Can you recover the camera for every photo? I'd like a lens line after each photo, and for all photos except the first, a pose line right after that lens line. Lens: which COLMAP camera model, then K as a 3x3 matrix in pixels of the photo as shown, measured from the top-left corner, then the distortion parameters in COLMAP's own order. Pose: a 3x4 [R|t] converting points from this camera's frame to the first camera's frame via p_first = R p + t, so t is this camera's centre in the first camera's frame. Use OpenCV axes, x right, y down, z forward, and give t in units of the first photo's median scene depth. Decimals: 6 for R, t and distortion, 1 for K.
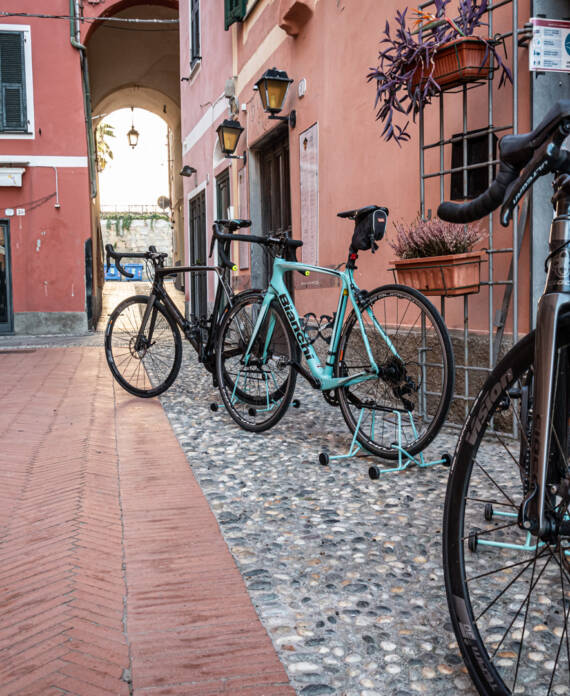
lens RADIAL K [[735.7, 0, 285.5], [0, 735.7, 347.6], [0, 0, 1]] dist [-0.020727, 0.000000]
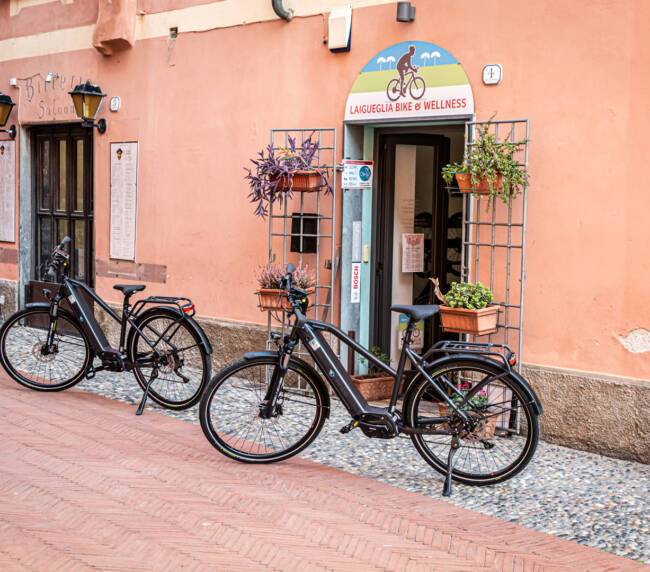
lens RADIAL K [[1123.8, 0, 325.0], [0, 1123.8, 285.8], [0, 0, 1]] dist [-0.055199, 0.000000]
pose [[0.899014, -0.002576, 0.437911, -0.813771], [0.000417, 0.999987, 0.005027, -0.140340], [-0.437919, -0.004337, 0.899004, -1.300735]]
